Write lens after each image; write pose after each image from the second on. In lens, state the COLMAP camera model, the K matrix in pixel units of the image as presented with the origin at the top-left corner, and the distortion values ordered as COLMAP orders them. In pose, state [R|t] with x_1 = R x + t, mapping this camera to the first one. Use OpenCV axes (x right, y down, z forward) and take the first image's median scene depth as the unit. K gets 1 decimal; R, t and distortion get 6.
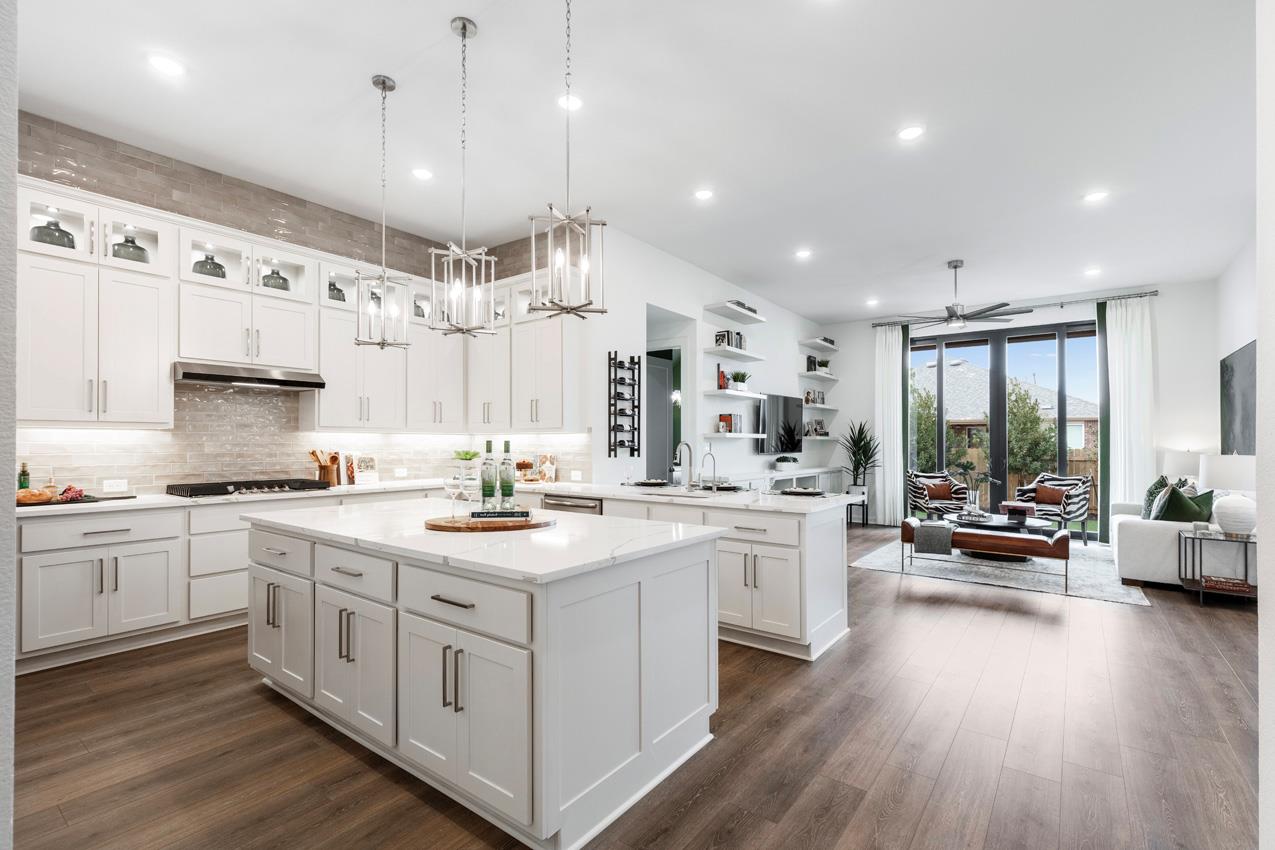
lens RADIAL K [[571.6, 0, 657.9], [0, 571.6, 439.2], [0, 0, 1]] dist [0.012086, -0.000412]
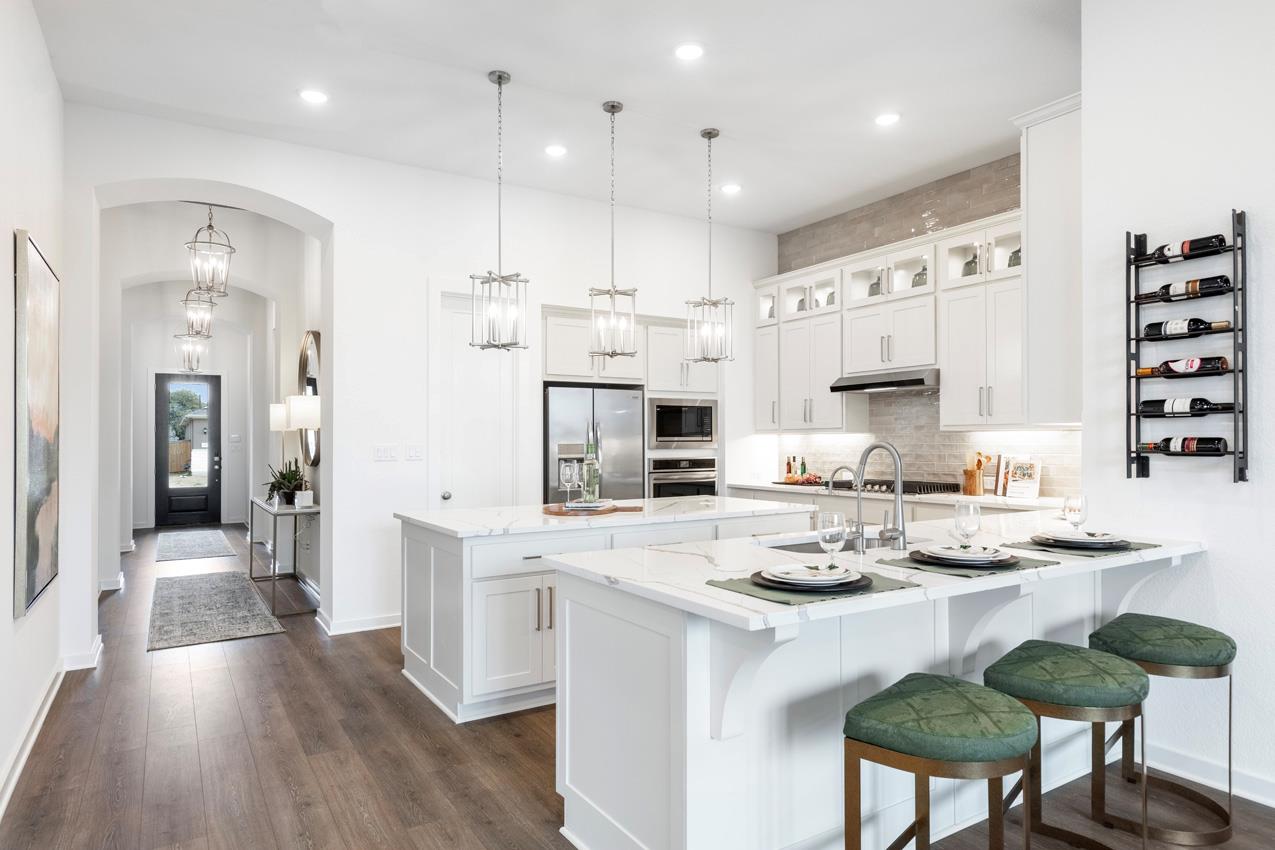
lens RADIAL K [[768.0, 0, 634.7], [0, 768.0, 440.6], [0, 0, 1]] dist [0.001605, 0.000356]
pose [[-0.382677, -0.002823, -0.923878, 0.740648], [0.008279, 0.999945, -0.006484, 0.005250], [0.923845, -0.010131, -0.382632, 1.067475]]
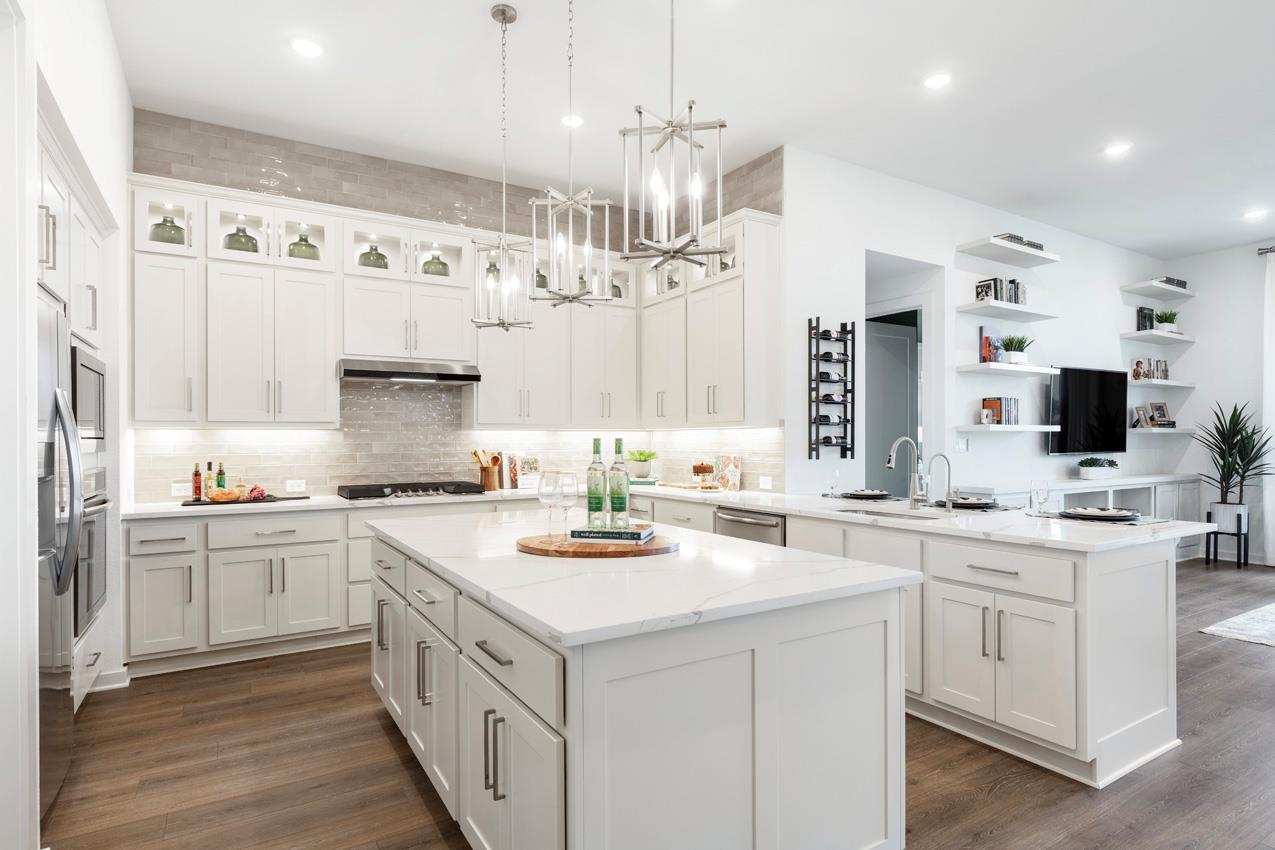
lens RADIAL K [[684.8, 0, 665.9], [0, 684.8, 446.0], [0, 0, 1]] dist [0.002574, -0.001214]
pose [[0.931887, -0.003044, -0.362735, 0.080316], [0.008599, 0.999869, 0.013701, 0.000580], [0.362646, -0.015887, 0.931792, 0.109957]]
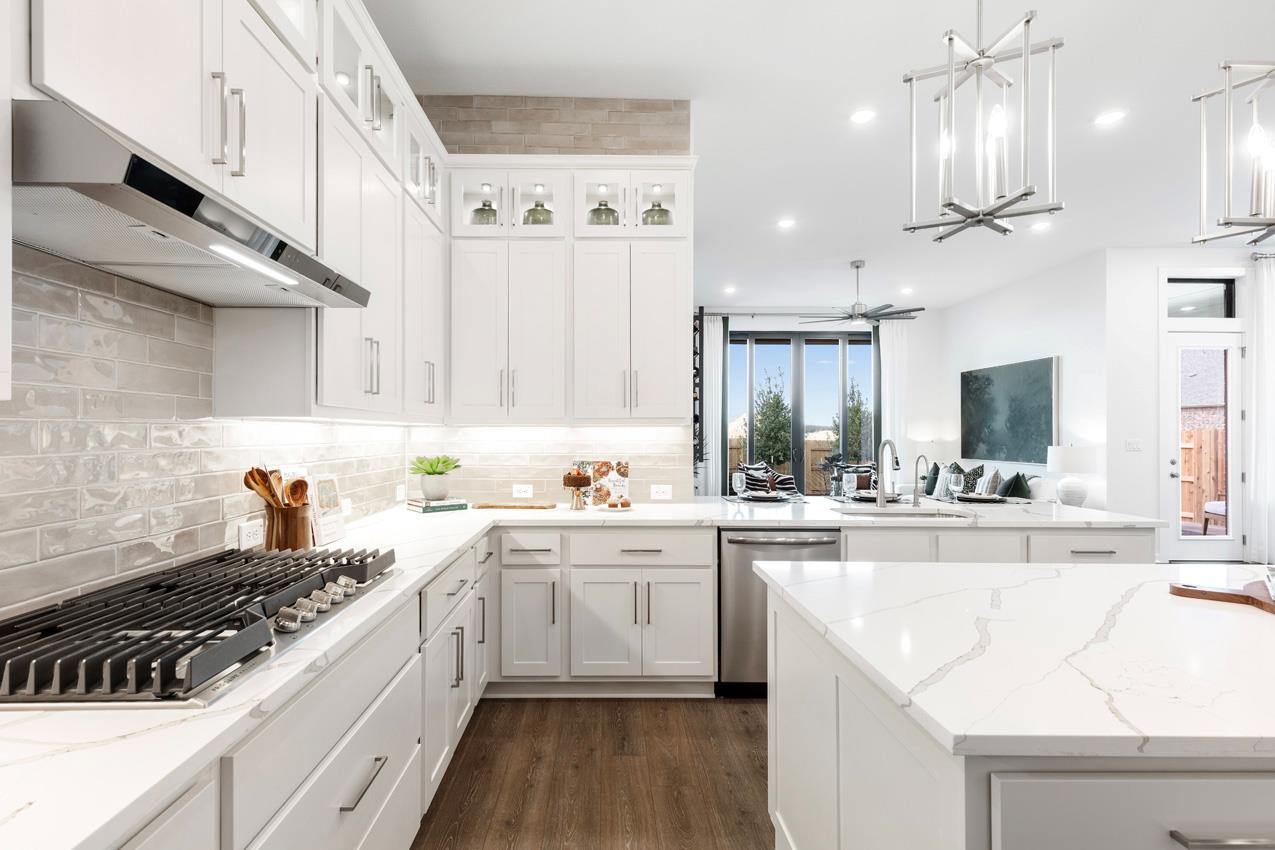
lens RADIAL K [[593.0, 0, 614.7], [0, 593.0, 431.4], [0, 0, 1]] dist [0.000555, -0.000035]
pose [[0.807697, 0.001118, 0.589597, -0.695736], [-0.004329, 0.999982, 0.004033, -0.008355], [-0.589582, -0.005810, 0.807688, 0.595820]]
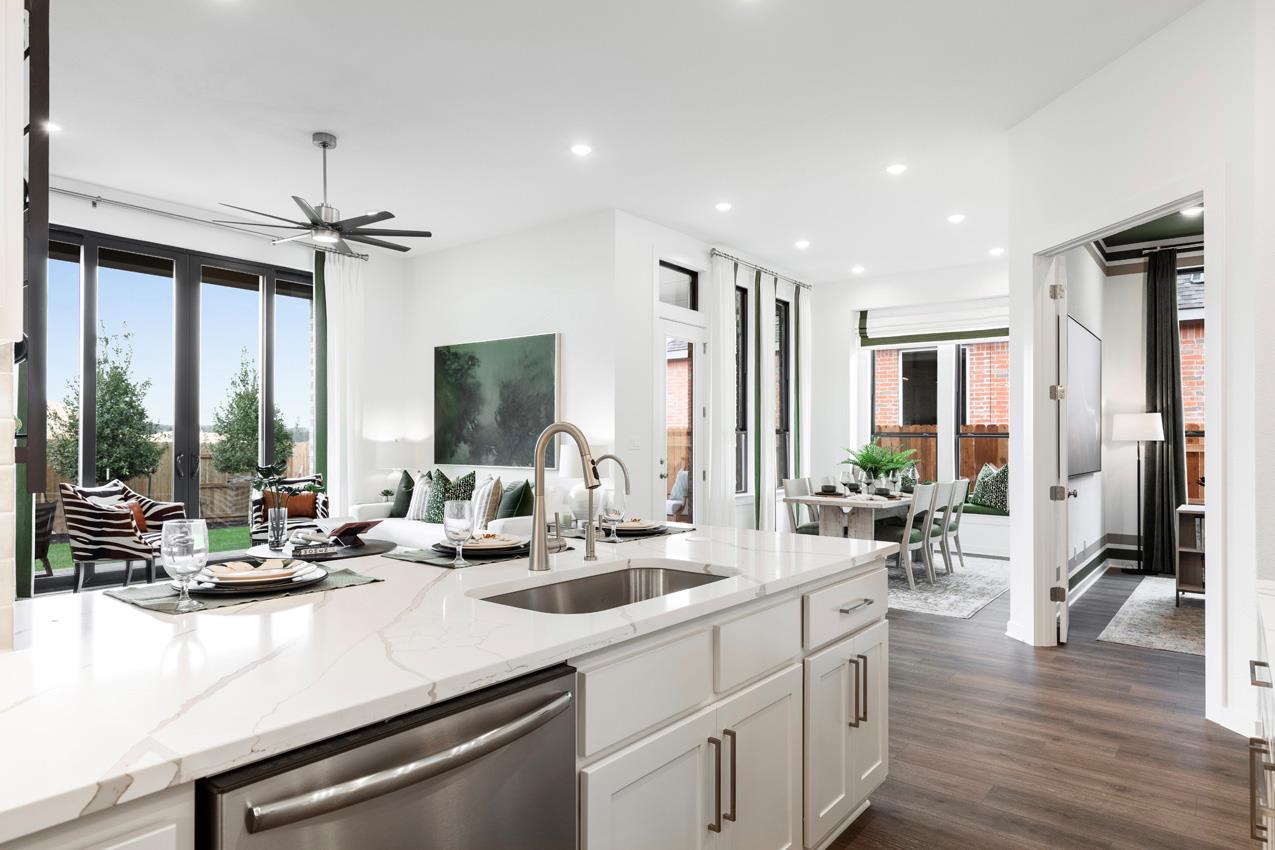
lens RADIAL K [[746.6, 0, 634.9], [0, 746.6, 433.2], [0, 0, 1]] dist [0.002125, 0.000795]
pose [[0.045745, 0.004689, 0.998942, -0.393927], [-0.012628, 0.999912, -0.004115, 0.011782], [-0.998873, -0.012427, 0.045800, 0.947856]]
